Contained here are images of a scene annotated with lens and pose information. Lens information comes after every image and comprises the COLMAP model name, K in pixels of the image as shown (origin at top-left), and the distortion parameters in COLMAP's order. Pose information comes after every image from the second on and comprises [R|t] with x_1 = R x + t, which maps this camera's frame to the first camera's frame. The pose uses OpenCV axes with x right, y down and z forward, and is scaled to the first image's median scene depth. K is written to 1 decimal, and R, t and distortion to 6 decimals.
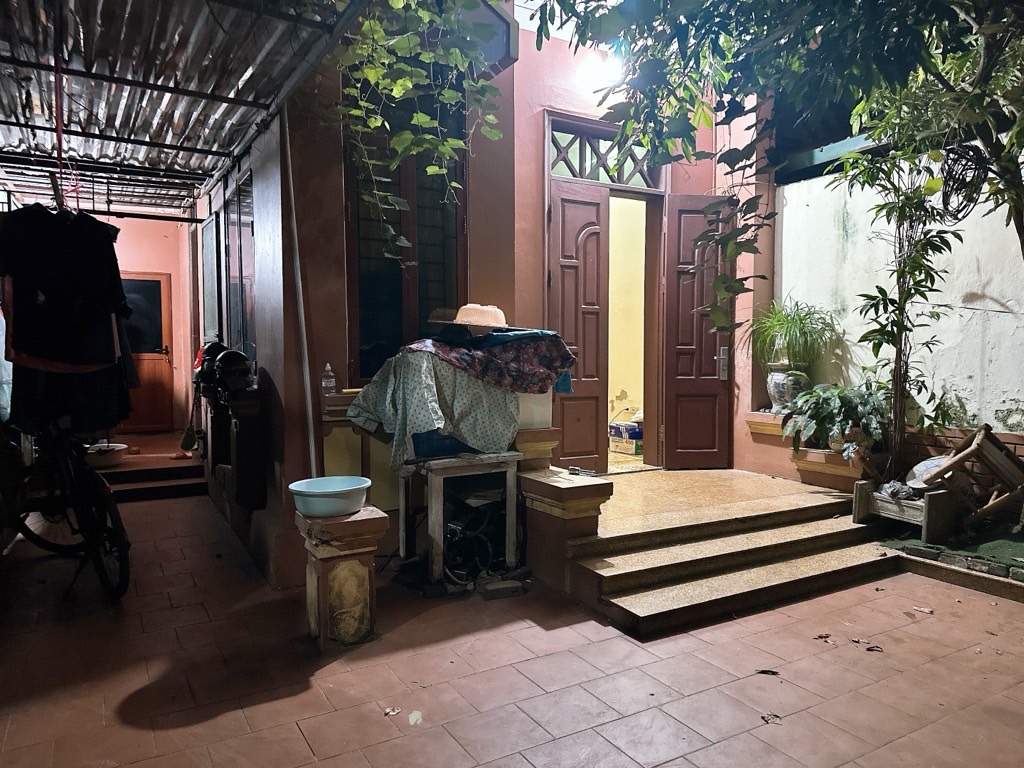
lens RADIAL K [[716.4, 0, 518.3], [0, 716.4, 384.2], [0, 0, 1]] dist [0.064309, -0.068155]
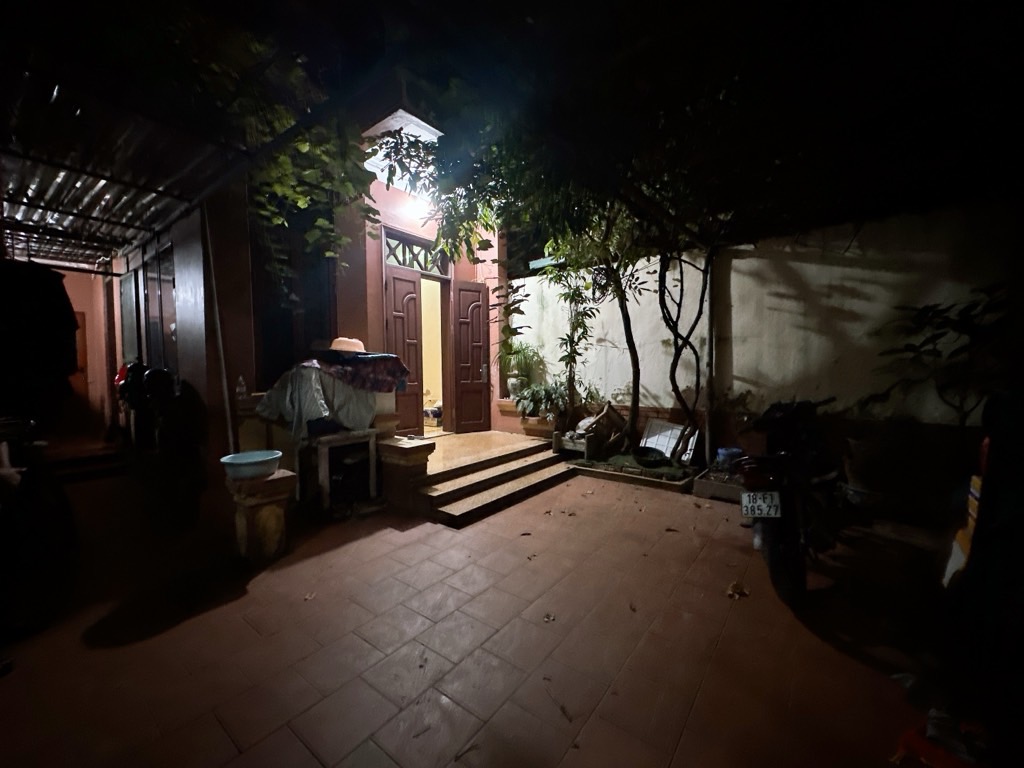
lens RADIAL K [[411.1, 0, 512.8], [0, 411.1, 382.2], [0, 0, 1]] dist [-0.004338, 0.002407]
pose [[0.927059, -0.020669, 0.374346, -0.060776], [0.024758, 0.999675, -0.006119, 0.002084], [-0.374098, 0.014941, 0.927269, 0.002576]]
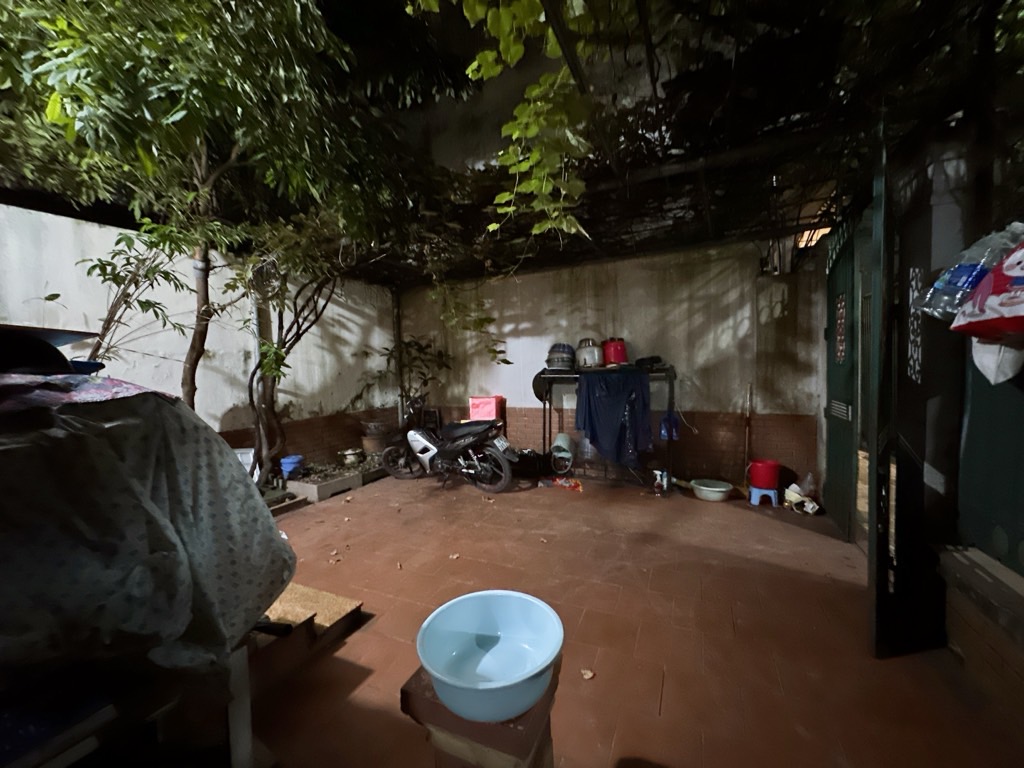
lens RADIAL K [[411.1, 0, 513.9], [0, 411.1, 381.3], [0, 0, 1]] dist [-0.004338, 0.002407]
pose [[-0.576645, -0.012256, 0.816903, -0.426052], [0.075812, 0.994771, 0.068439, -0.057692], [-0.813470, 0.101396, -0.572700, 0.926337]]
